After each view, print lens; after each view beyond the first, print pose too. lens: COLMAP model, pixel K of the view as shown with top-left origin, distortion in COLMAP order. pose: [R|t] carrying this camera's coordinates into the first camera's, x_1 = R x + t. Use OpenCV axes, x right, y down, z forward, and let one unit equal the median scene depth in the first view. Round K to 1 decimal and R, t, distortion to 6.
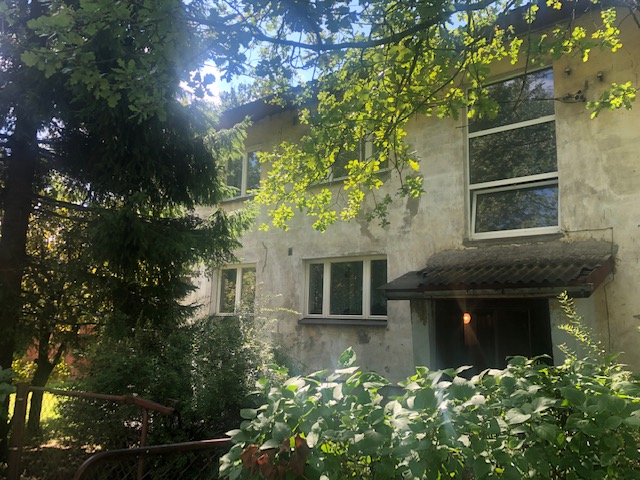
lens RADIAL K [[523.7, 0, 319.6], [0, 523.7, 236.7], [0, 0, 1]] dist [0.065520, -0.066802]
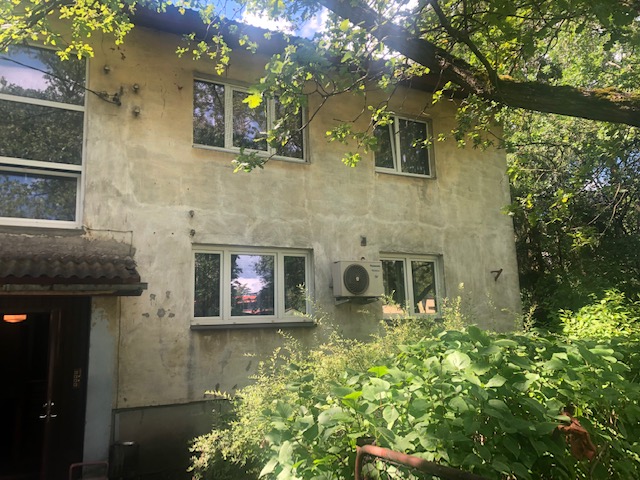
lens RADIAL K [[523.7, 0, 319.6], [0, 523.7, 236.7], [0, 0, 1]] dist [0.065520, -0.066802]
pose [[0.401389, 0.125989, 0.907201, -0.237312], [-0.112302, 0.989790, -0.087771, 0.041129], [-0.908997, -0.066650, 0.411440, 0.210810]]
